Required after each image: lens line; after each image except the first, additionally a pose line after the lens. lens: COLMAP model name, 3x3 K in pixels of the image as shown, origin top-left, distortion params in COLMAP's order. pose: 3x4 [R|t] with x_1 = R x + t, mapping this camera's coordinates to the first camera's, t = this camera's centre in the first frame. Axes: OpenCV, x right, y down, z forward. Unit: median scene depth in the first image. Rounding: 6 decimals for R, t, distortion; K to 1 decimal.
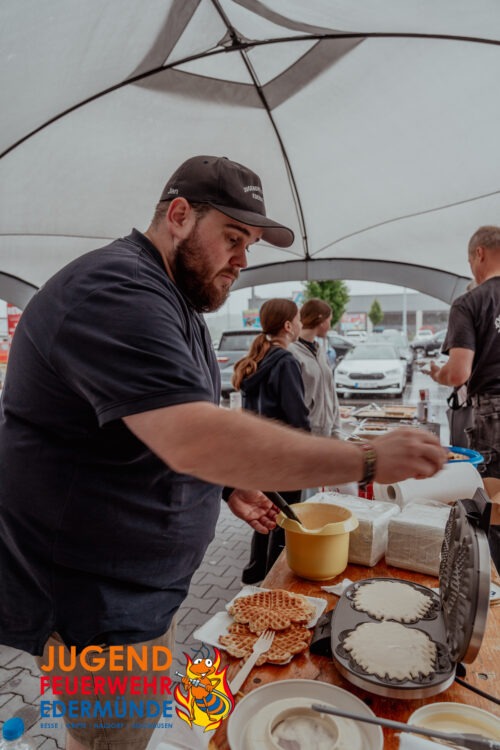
lens RADIAL K [[503.5, 0, 250.8], [0, 503.5, 388.5], [0, 0, 1]] dist [-0.054819, 0.003459]
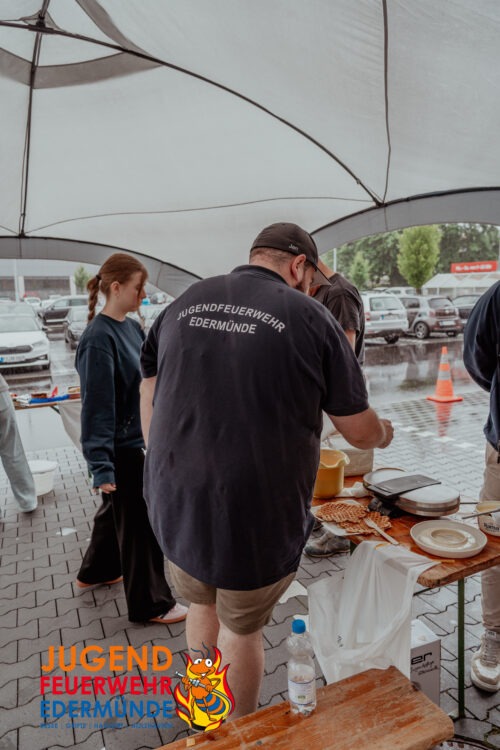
lens RADIAL K [[500.5, 0, 251.7], [0, 500.5, 373.6], [0, 0, 1]] dist [-0.020811, 0.007363]
pose [[0.720841, -0.096031, 0.686416, -0.251406], [0.069506, 0.995378, 0.066264, -0.027636], [-0.689607, -0.000056, 0.724184, 0.000857]]
